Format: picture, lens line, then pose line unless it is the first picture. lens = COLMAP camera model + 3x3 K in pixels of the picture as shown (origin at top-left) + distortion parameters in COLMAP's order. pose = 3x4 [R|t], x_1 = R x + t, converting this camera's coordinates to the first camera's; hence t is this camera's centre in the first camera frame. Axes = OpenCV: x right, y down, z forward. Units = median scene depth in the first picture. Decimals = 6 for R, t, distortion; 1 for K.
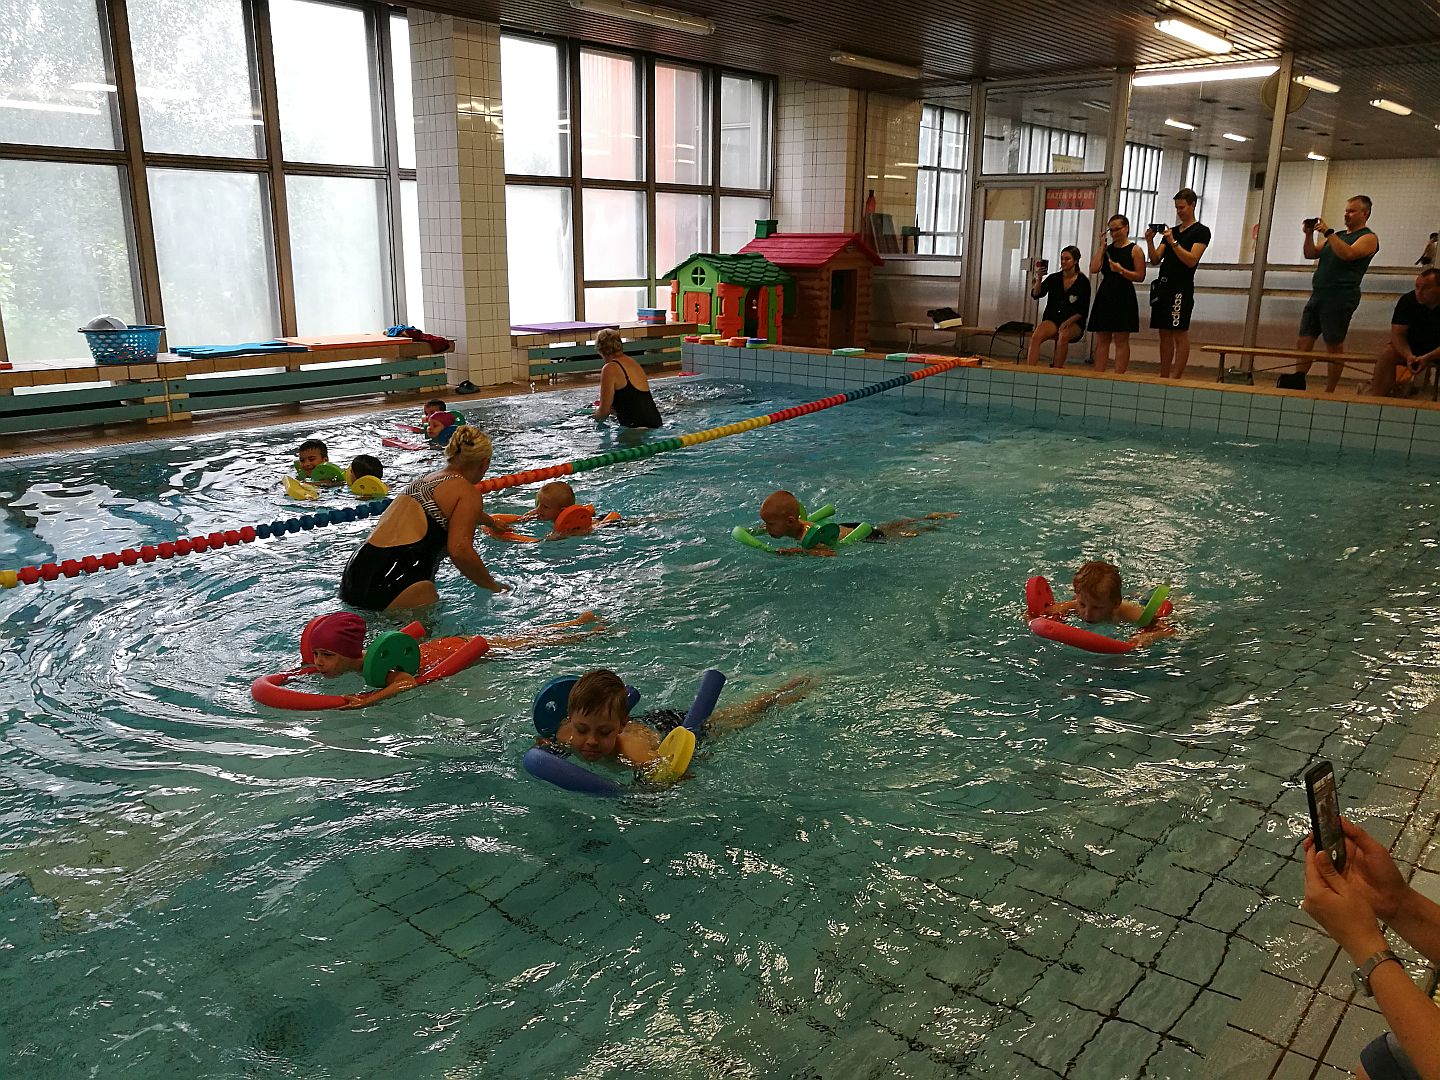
lens RADIAL K [[1141.8, 0, 724.6], [0, 1141.8, 544.7], [0, 0, 1]] dist [-0.006022, 0.049627]
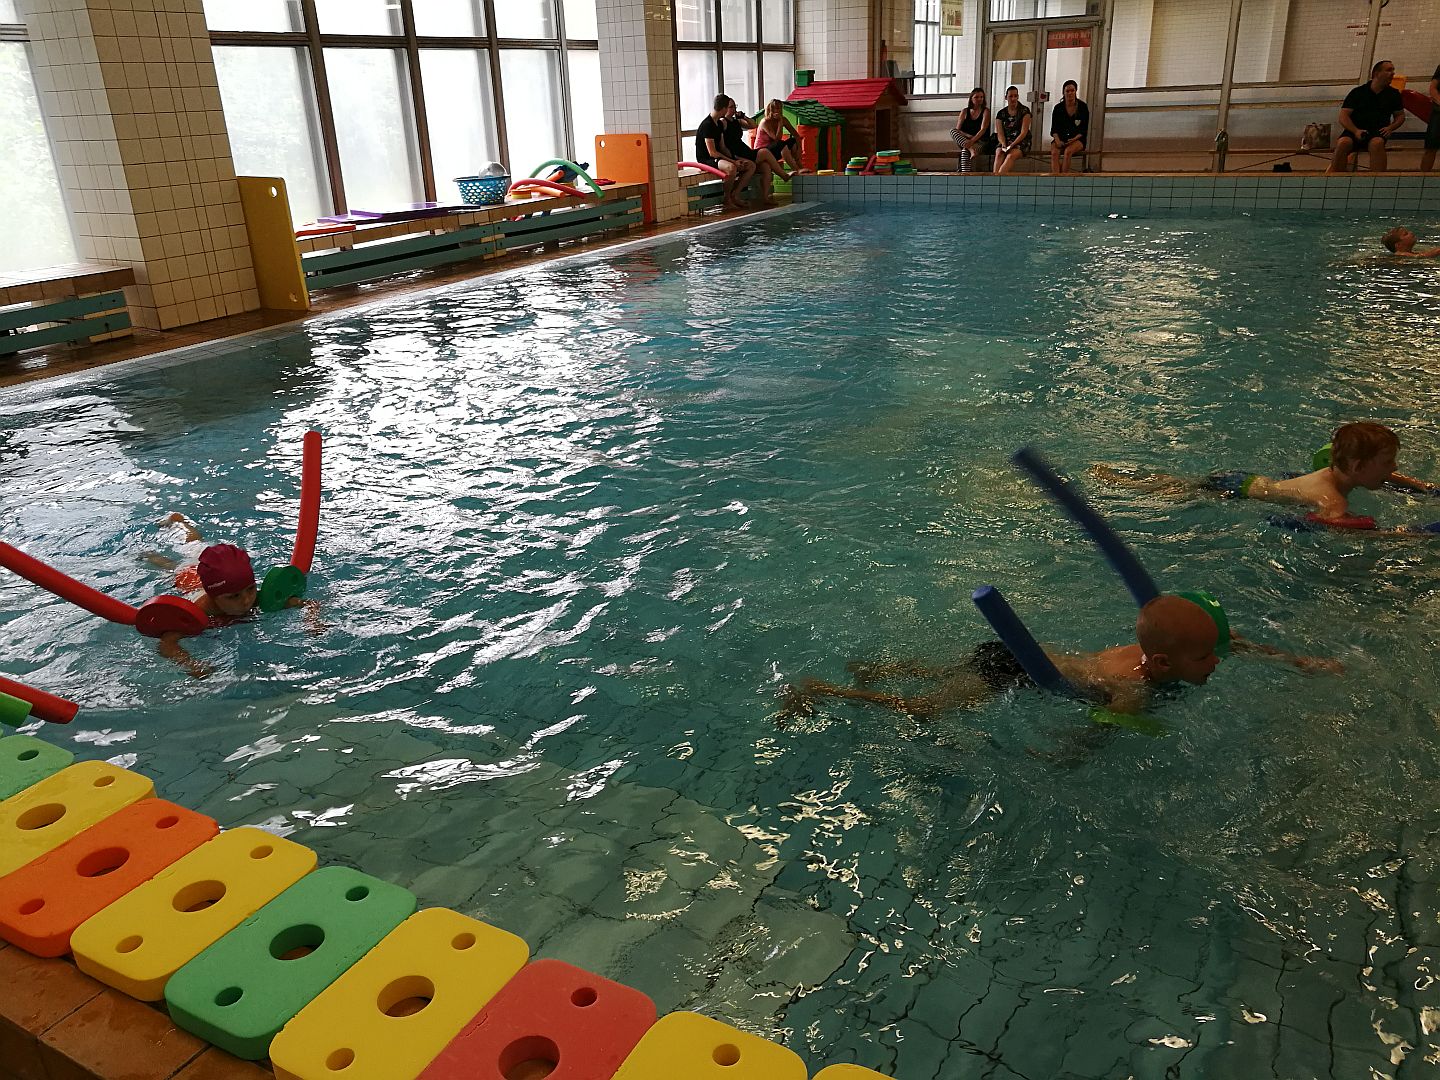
lens RADIAL K [[1141.8, 0, 723.4], [0, 1141.8, 528.9], [0, 0, 1]] dist [-0.006022, 0.049627]
pose [[0.981851, -0.112459, 0.152715, -0.296686], [0.096053, 0.989181, 0.110883, 0.046236], [-0.163532, -0.094202, 0.982030, -0.194946]]
